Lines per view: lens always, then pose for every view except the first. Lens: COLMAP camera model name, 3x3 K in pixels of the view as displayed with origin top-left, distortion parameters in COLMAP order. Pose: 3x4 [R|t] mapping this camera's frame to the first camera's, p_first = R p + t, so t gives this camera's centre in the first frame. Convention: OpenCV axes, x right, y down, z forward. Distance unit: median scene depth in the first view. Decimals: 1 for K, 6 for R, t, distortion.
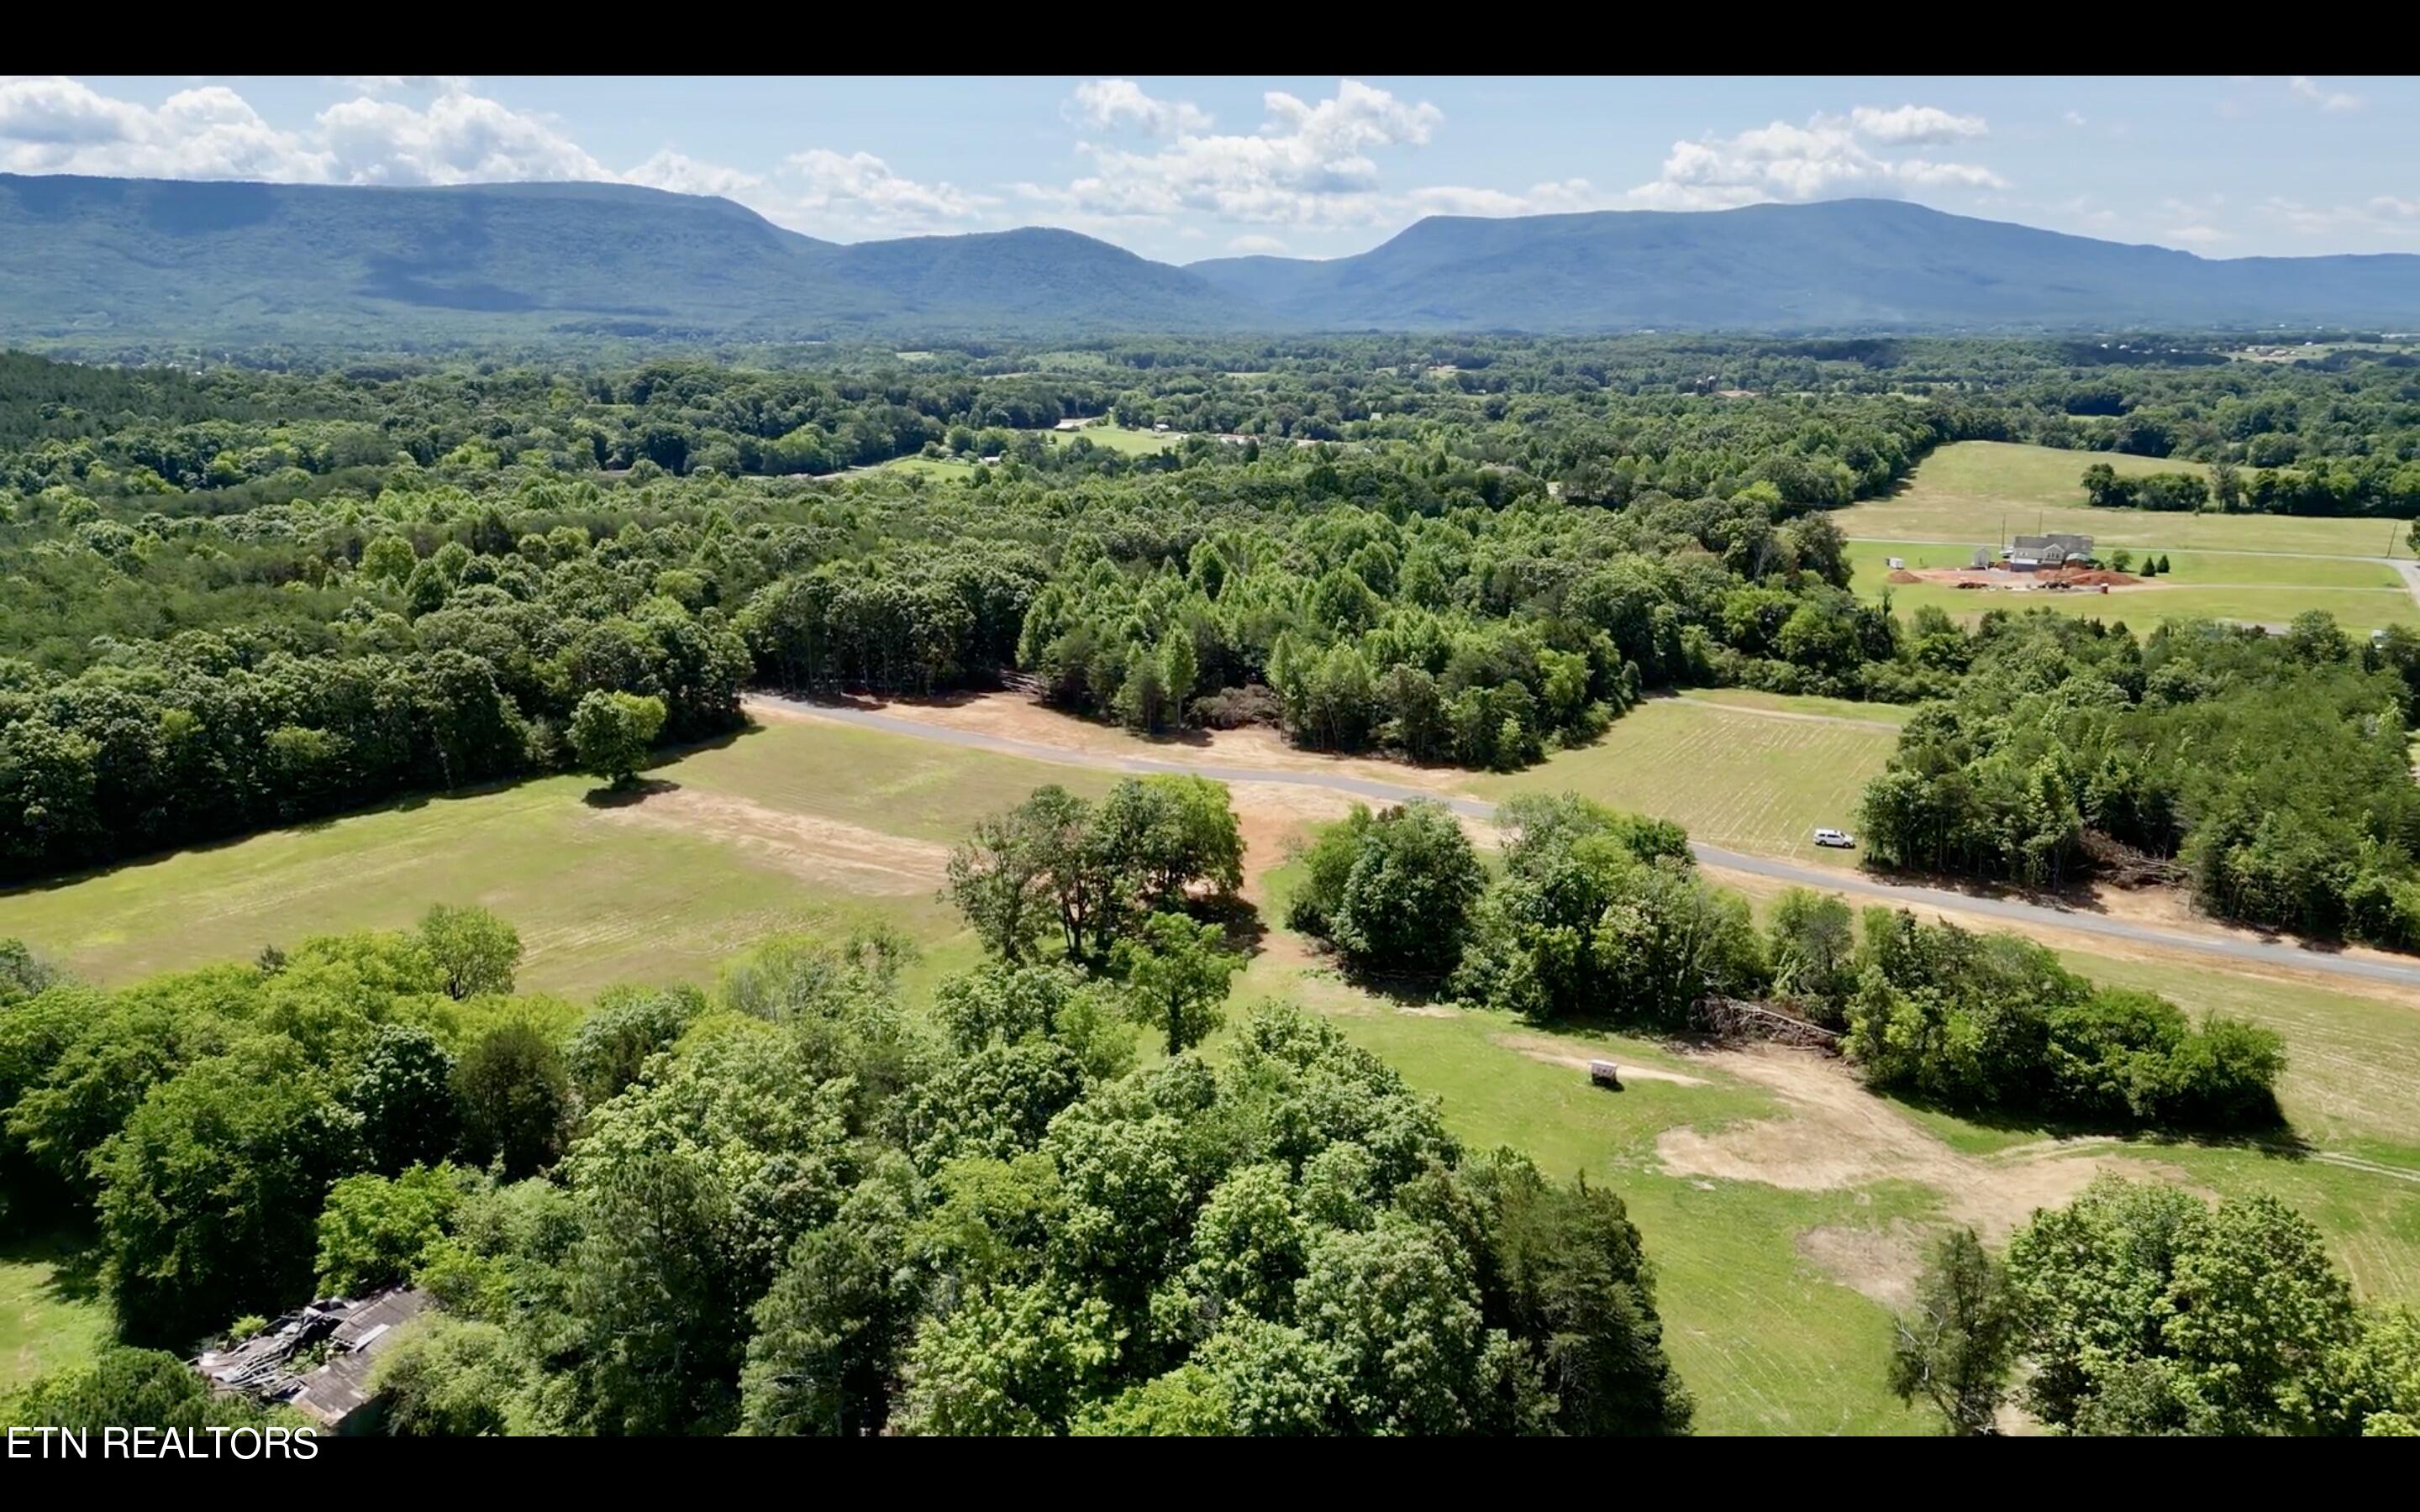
lens RADIAL K [[1785.0, 0, 1199.8], [0, 1785.0, 754.1], [0, 0, 1]] dist [0.054352, -0.028306]
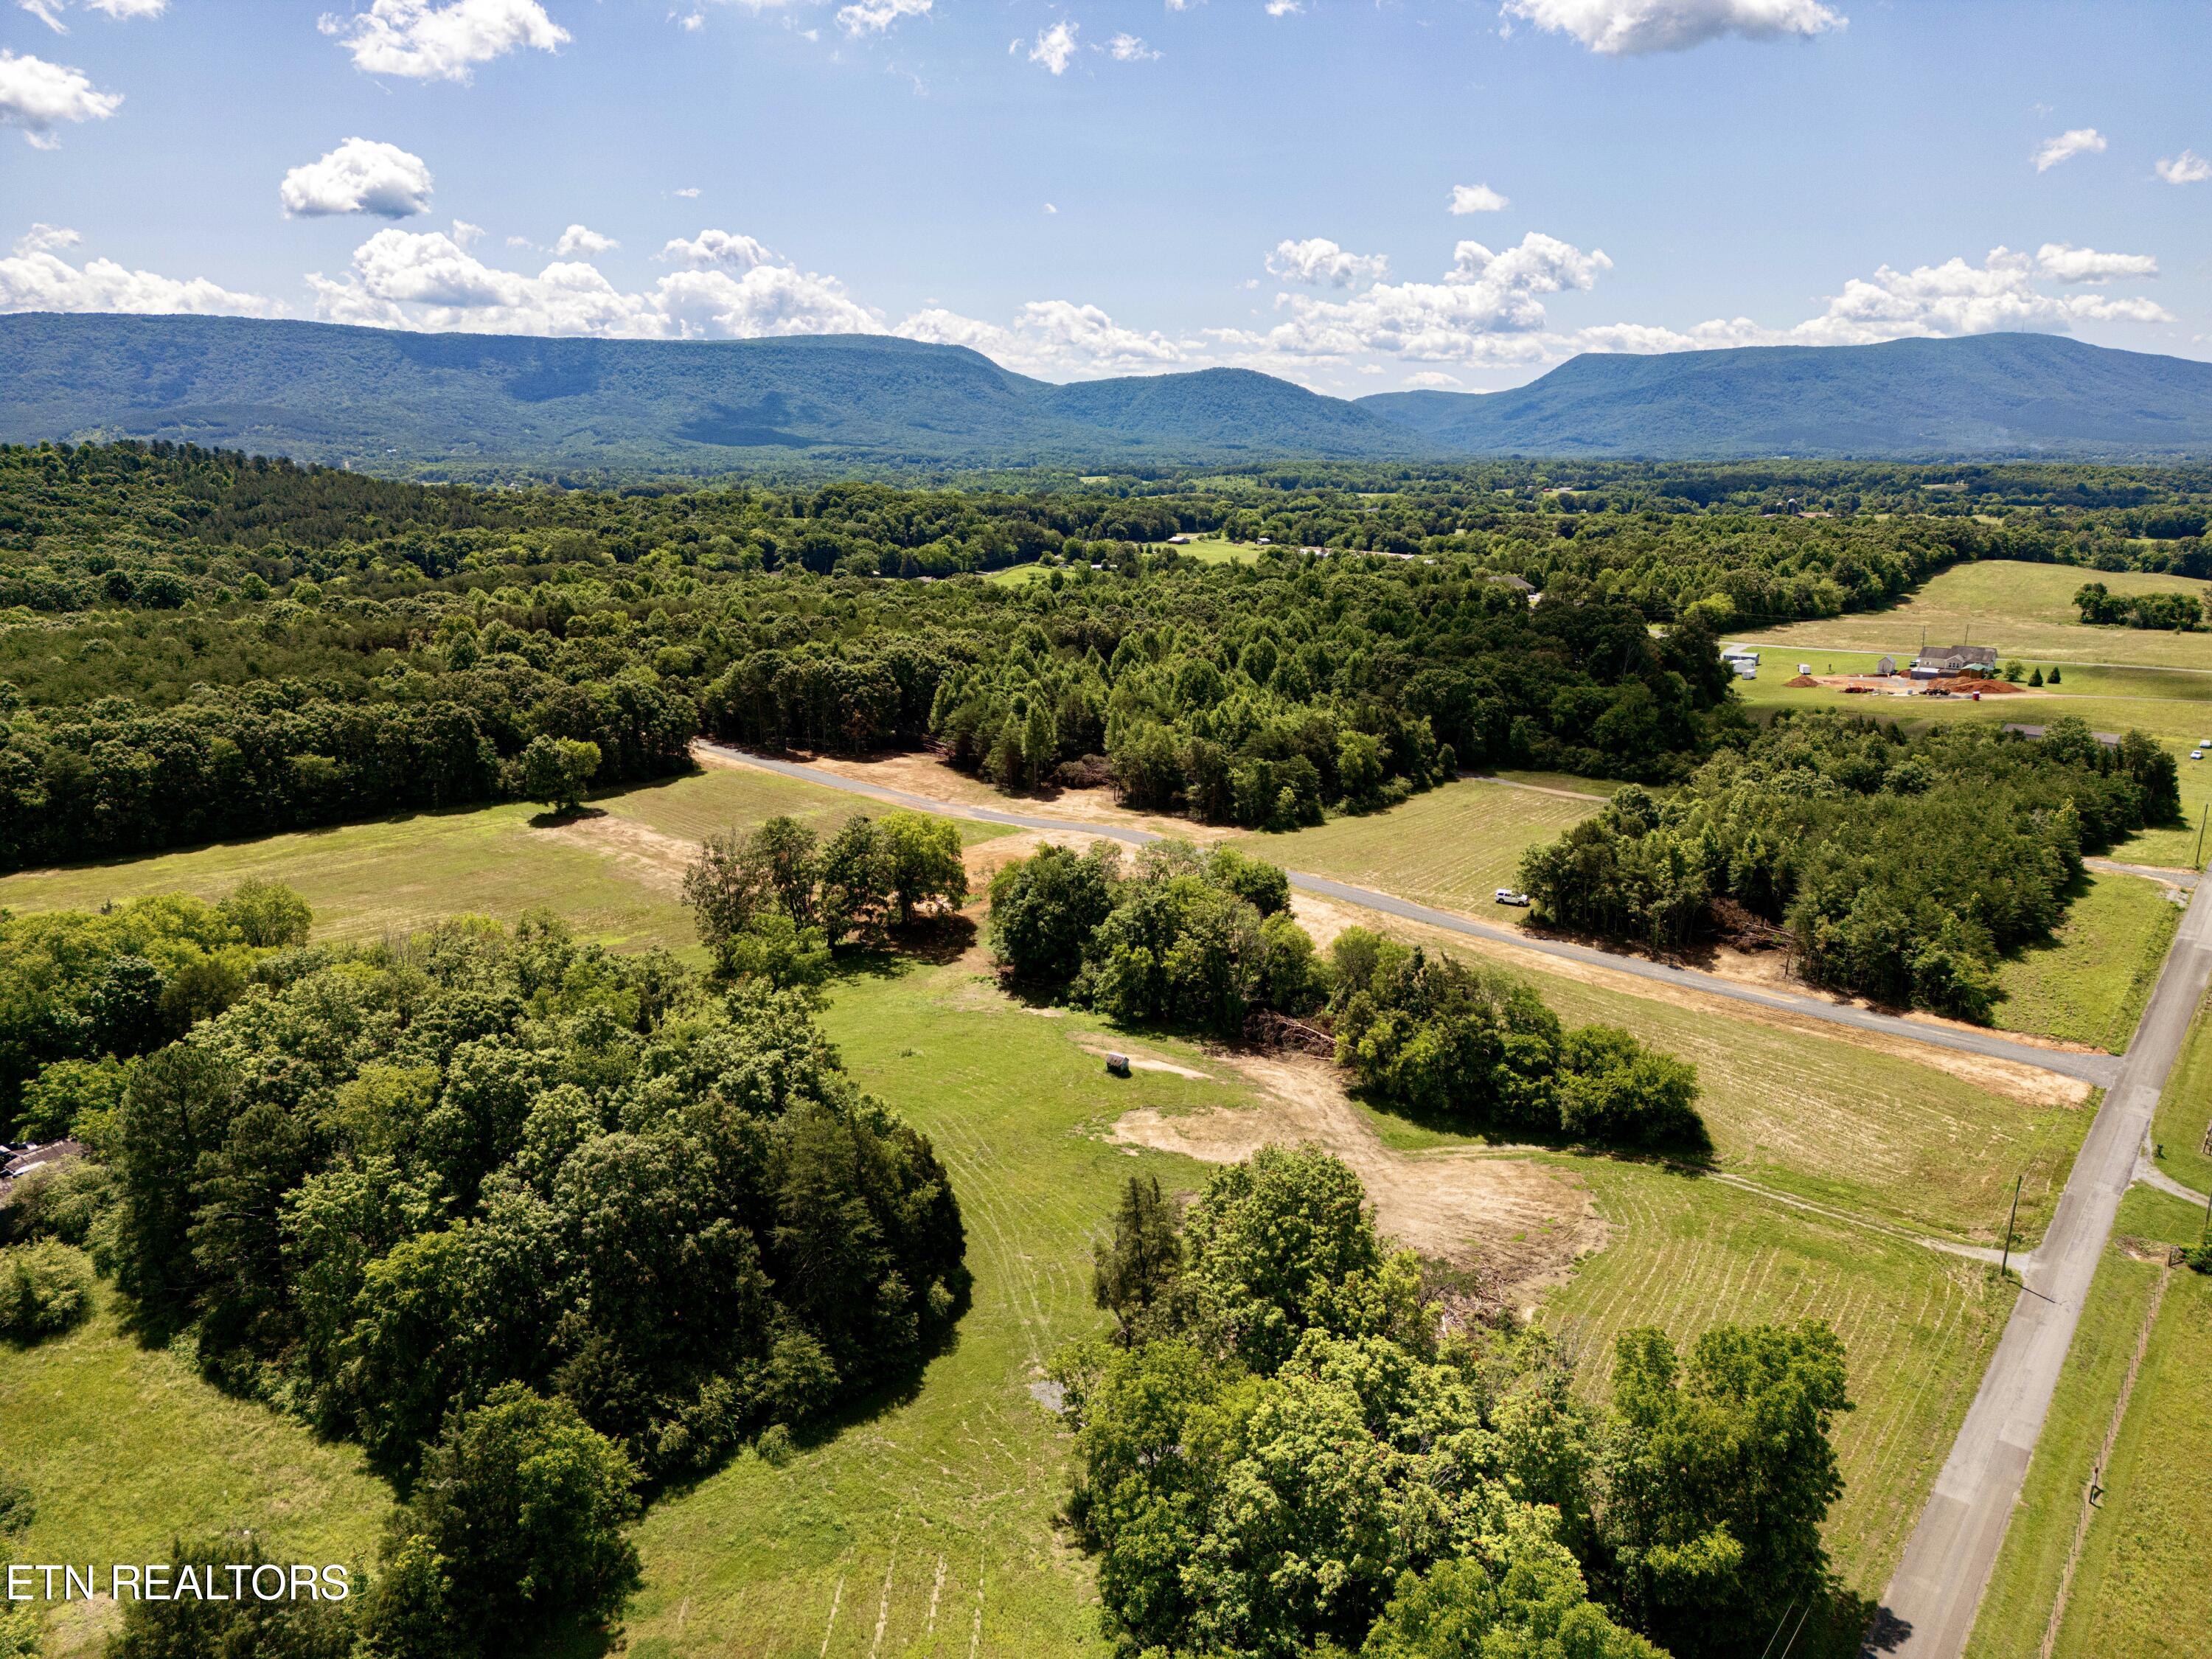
lens RADIAL K [[1549.3, 0, 1095.4], [0, 1549.3, 825.9], [0, 0, 1]] dist [0.074215, -0.073546]
pose [[0.985034, 0.041984, -0.167168, 0.206851], [-0.041971, 0.999112, 0.003612, 0.007074], [0.167171, 0.003458, 0.985922, -0.024614]]
